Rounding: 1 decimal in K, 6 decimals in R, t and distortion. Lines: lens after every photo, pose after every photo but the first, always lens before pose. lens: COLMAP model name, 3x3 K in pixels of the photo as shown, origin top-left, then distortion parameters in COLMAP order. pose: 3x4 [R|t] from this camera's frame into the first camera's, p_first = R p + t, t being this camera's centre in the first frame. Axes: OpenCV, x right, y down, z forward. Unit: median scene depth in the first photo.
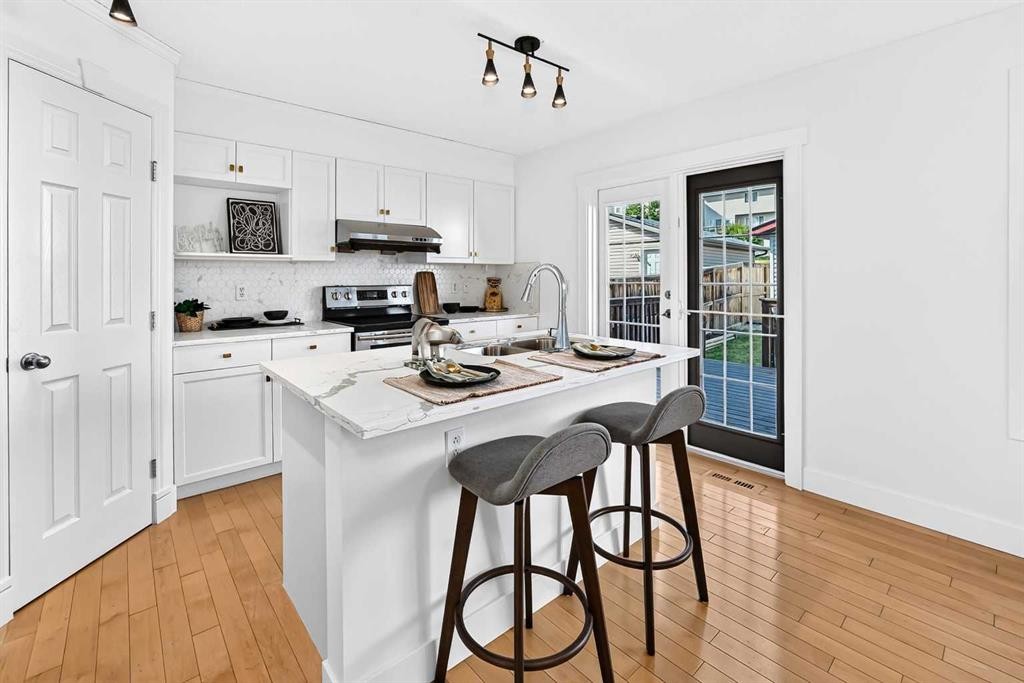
lens RADIAL K [[452.0, 0, 510.3], [0, 452.0, 282.1], [0, 0, 1]] dist [-0.001247, 0.000215]
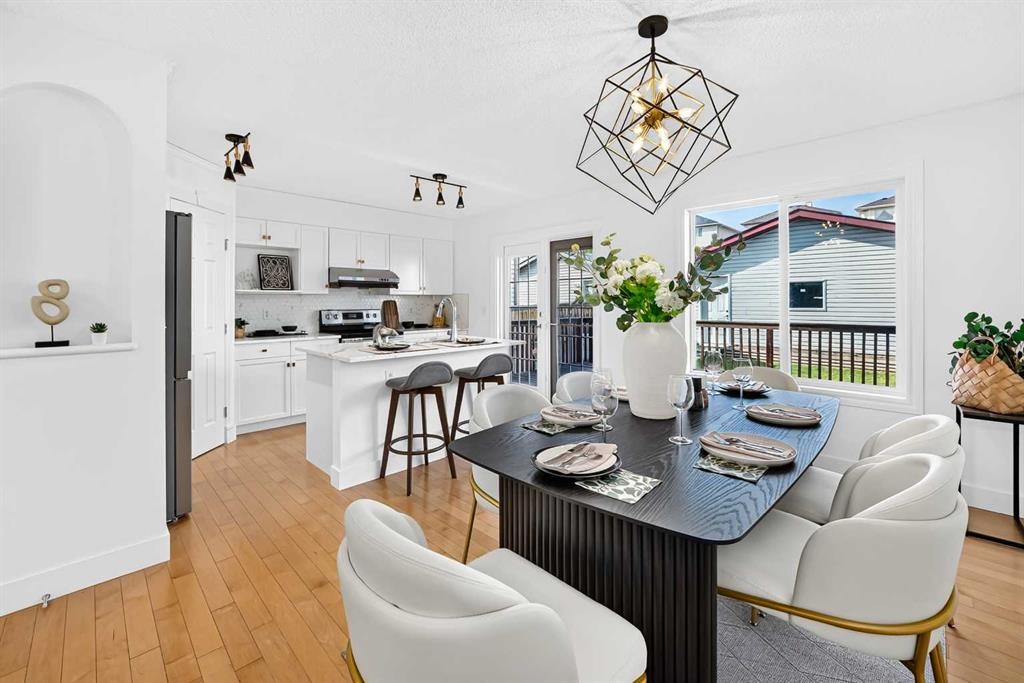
lens RADIAL K [[426.9, 0, 521.2], [0, 426.9, 303.0], [0, 0, 1]] dist [-0.000883, 0.000542]
pose [[0.996866, -0.003009, 0.079051, 0.162781], [0.004093, 0.999900, -0.013552, 0.007805], [-0.079002, 0.013834, 0.996778, -0.530959]]
